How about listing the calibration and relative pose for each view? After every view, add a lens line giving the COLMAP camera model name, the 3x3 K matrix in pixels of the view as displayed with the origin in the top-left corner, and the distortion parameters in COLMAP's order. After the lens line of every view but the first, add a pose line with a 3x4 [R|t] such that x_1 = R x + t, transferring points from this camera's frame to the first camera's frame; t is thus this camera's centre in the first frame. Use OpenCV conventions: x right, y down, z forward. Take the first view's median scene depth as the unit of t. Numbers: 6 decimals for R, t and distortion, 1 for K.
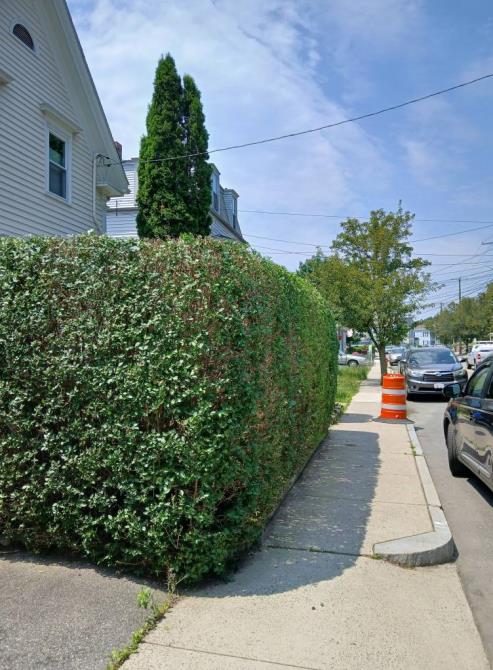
lens RADIAL K [[517.4, 0, 247.8], [0, 517.4, 295.0], [0, 0, 1]] dist [-0.001497, -0.000194]
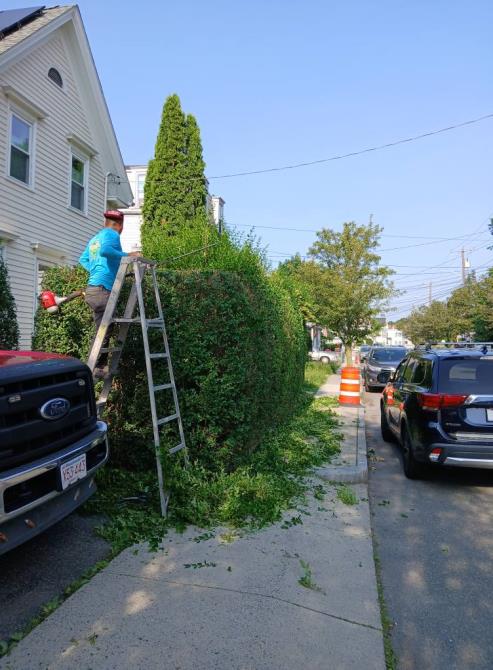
lens RADIAL K [[511.8, 0, 246.5], [0, 511.8, 335.0], [0, 0, 1]] dist [-0.000354, -0.000790]
pose [[0.998612, 0.034020, 0.040203, -0.008071], [-0.037407, 0.995528, 0.086750, -0.010412], [-0.037072, -0.088133, 0.995419, -0.109255]]
